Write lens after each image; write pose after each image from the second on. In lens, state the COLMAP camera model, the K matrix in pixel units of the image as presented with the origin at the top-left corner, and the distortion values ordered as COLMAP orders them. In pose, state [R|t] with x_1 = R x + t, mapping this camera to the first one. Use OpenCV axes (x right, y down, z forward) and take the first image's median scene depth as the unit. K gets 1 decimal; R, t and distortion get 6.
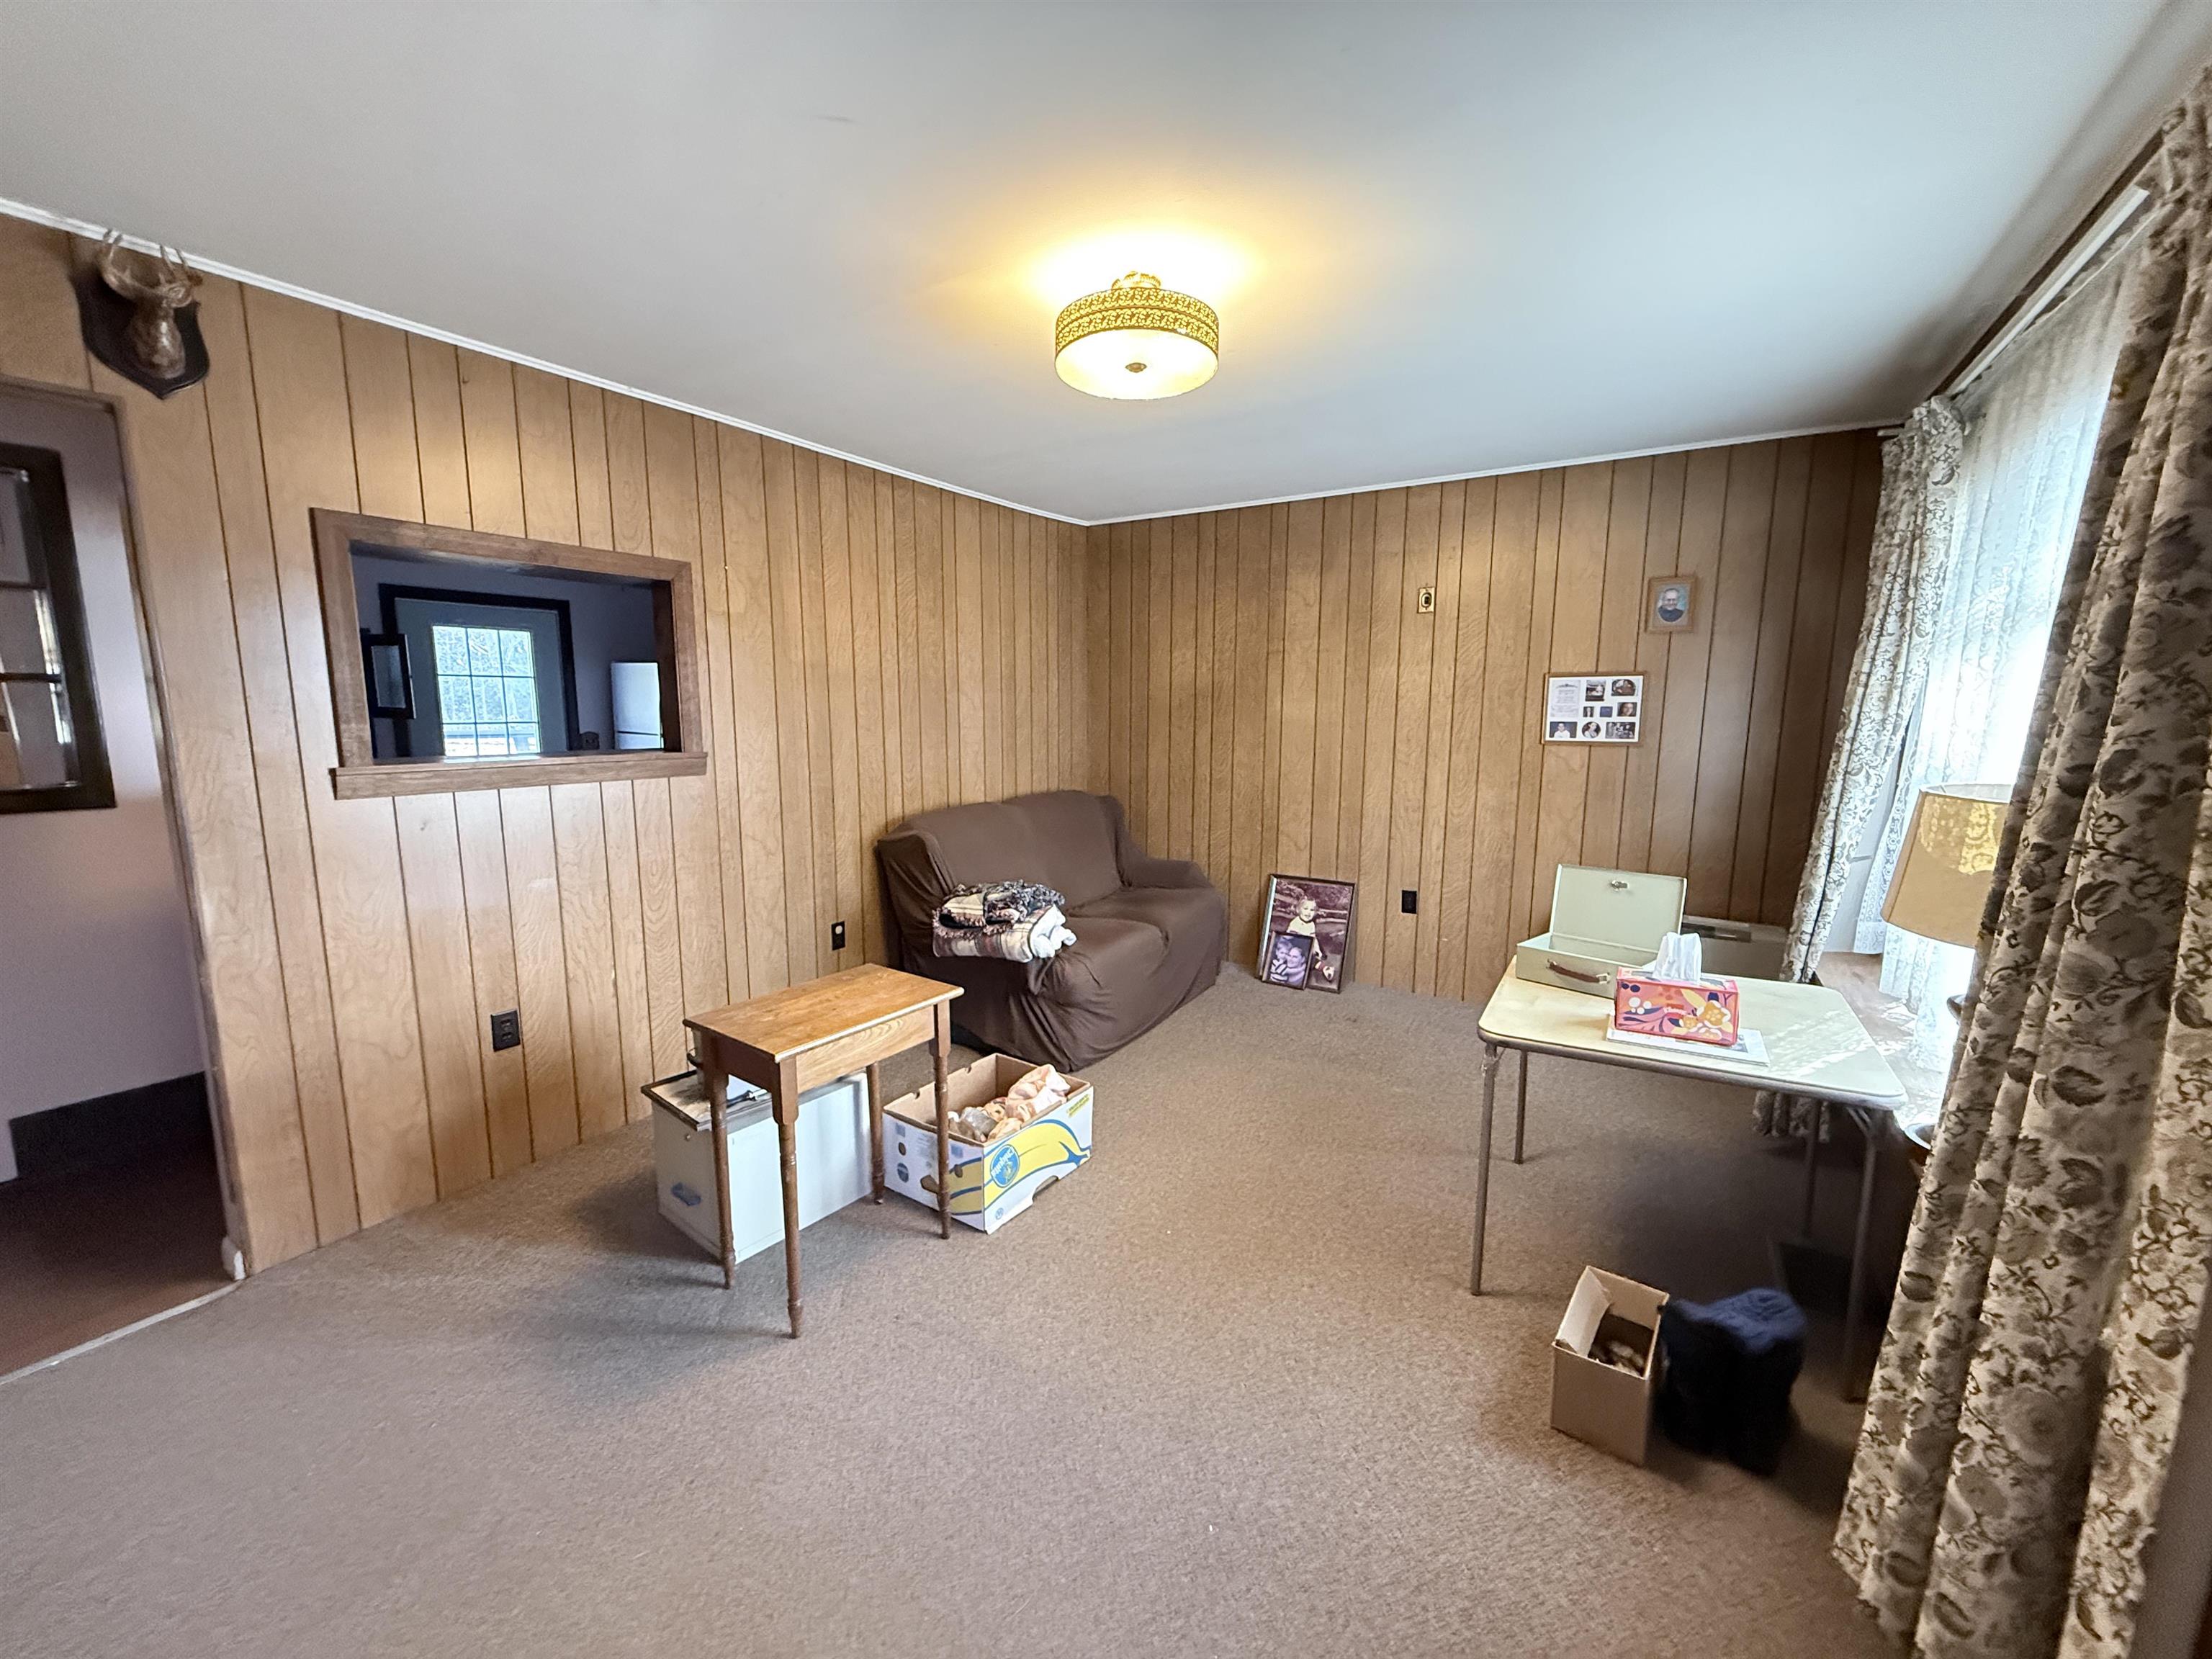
lens RADIAL K [[879.5, 0, 1100.8], [0, 879.5, 830.6], [0, 0, 1]] dist [-0.003531, -0.000227]
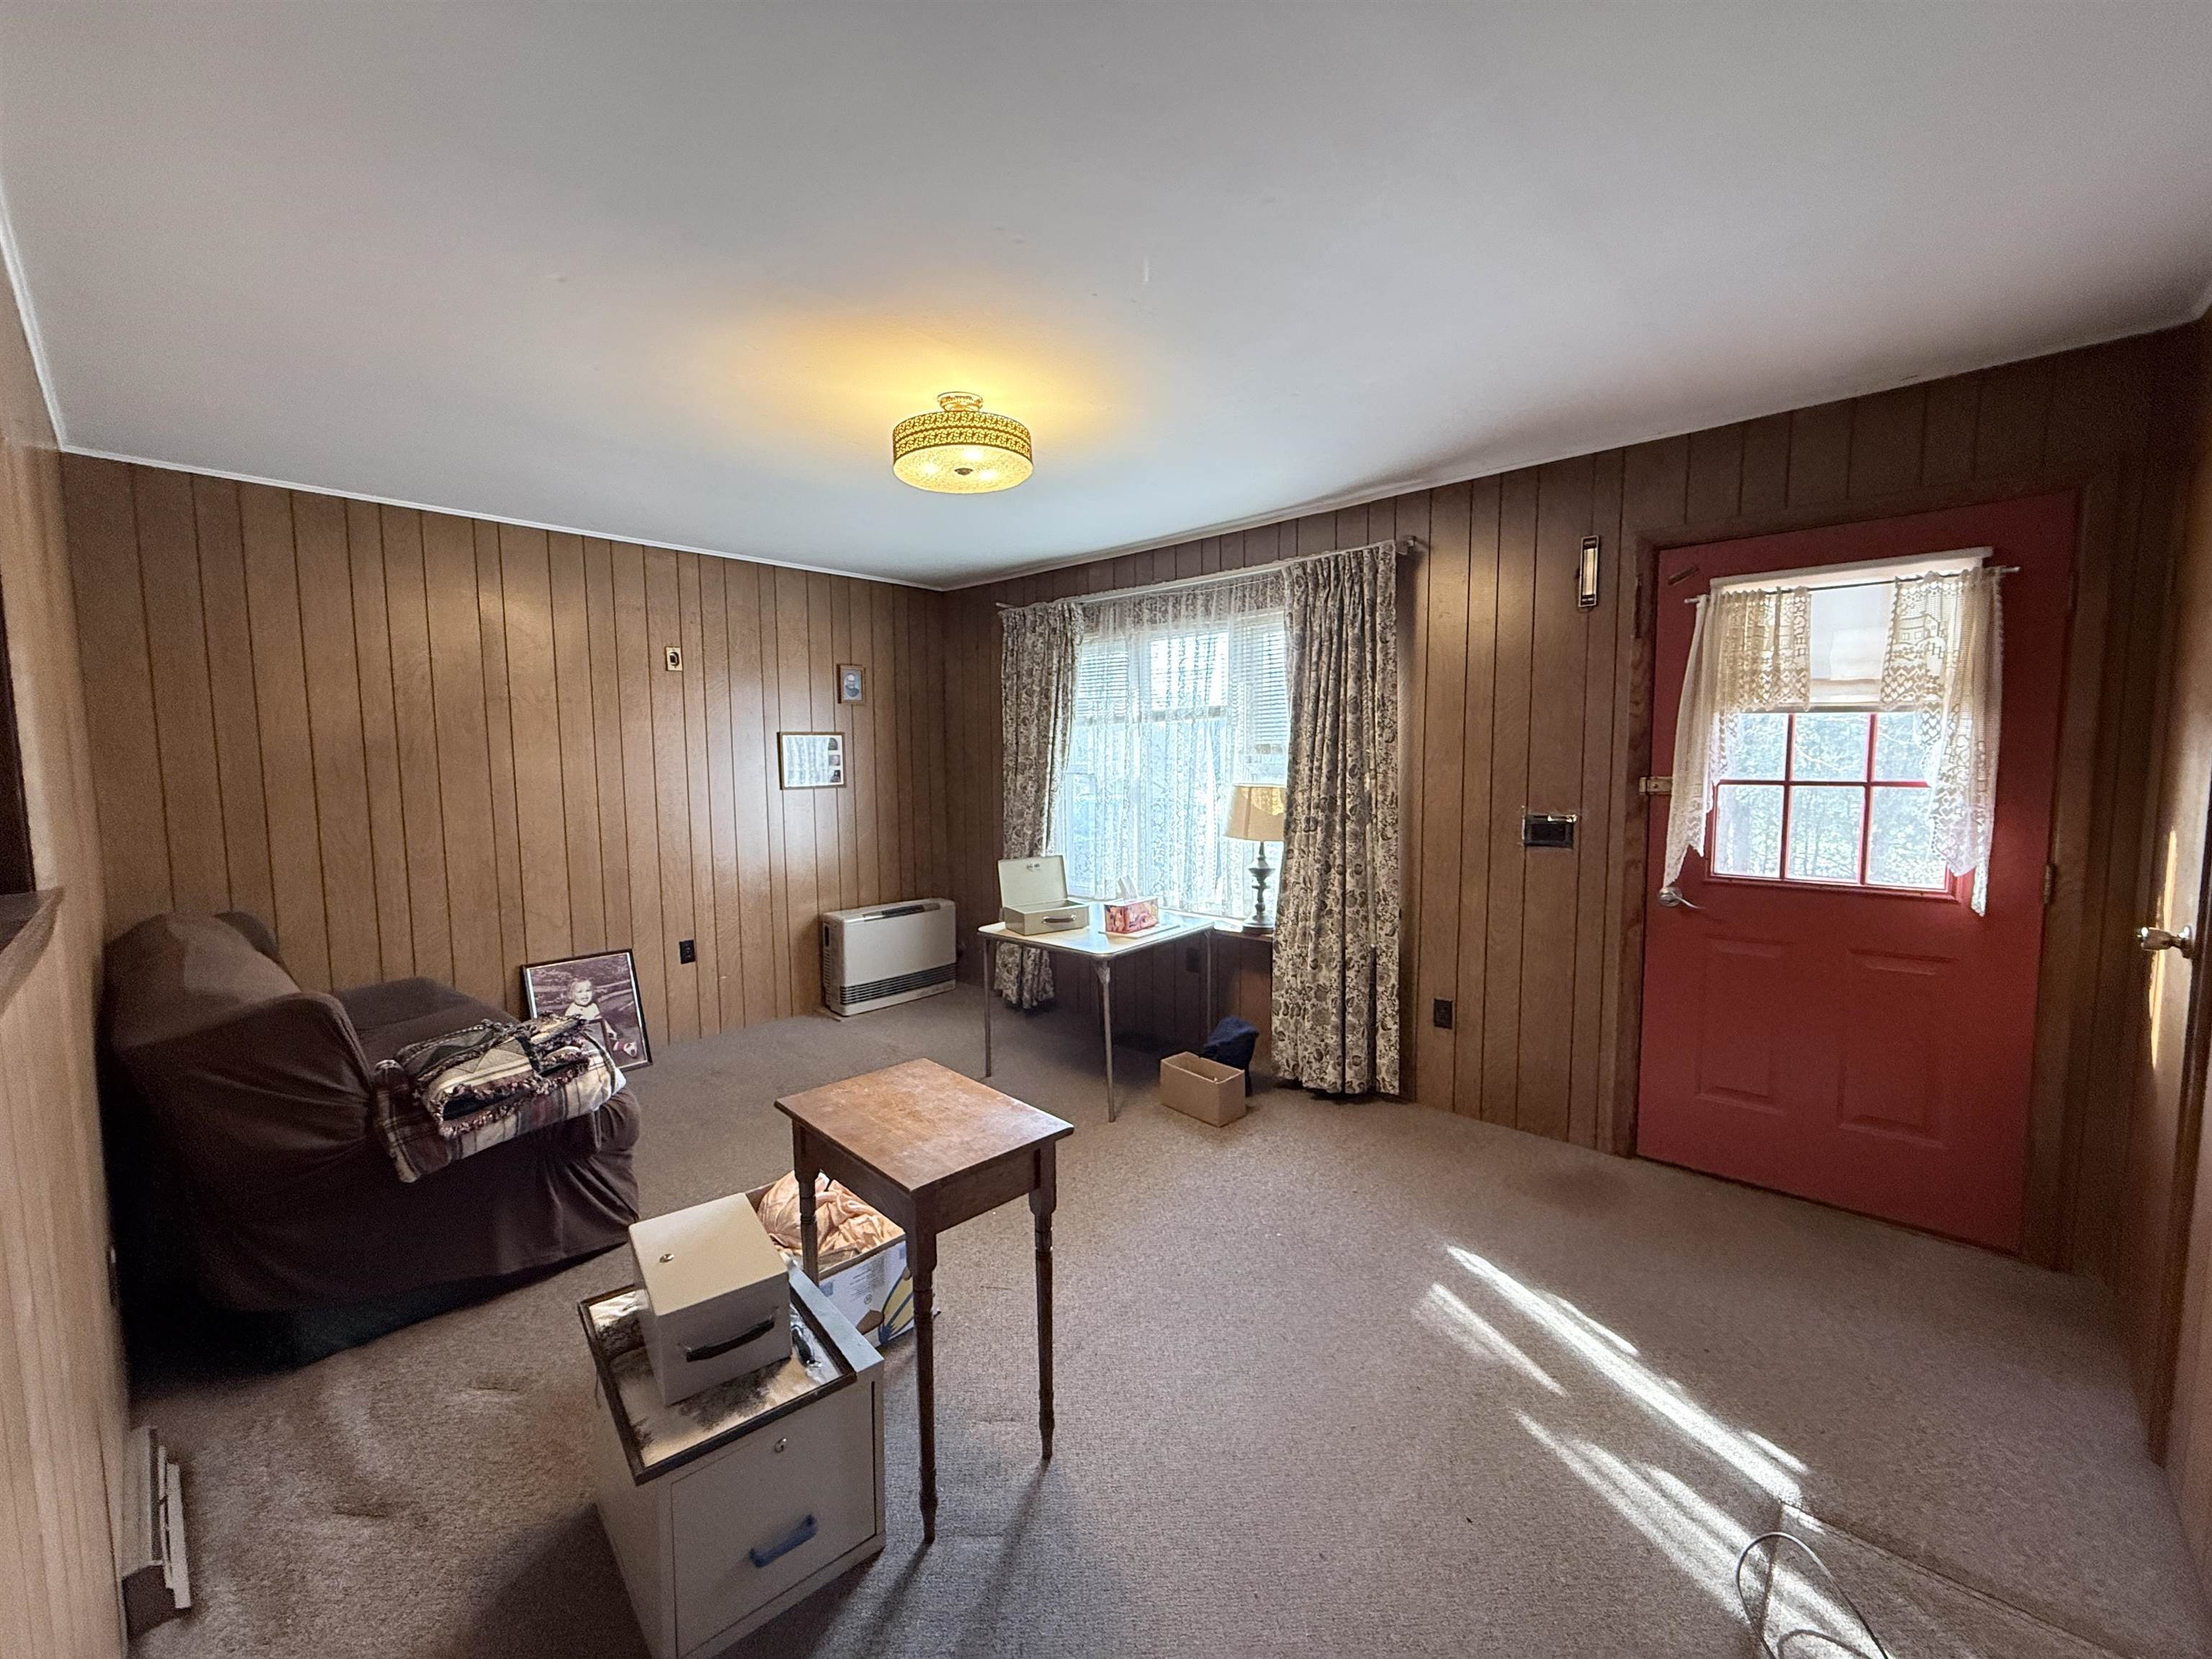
lens RADIAL K [[879.5, 0, 1102.6], [0, 879.5, 824.2], [0, 0, 1]] dist [-0.003531, -0.000227]
pose [[0.171810, -0.081987, 0.981713, -0.586634], [0.151285, 0.986906, 0.055944, -0.051782], [-0.973445, 0.138906, 0.181963, 0.348559]]
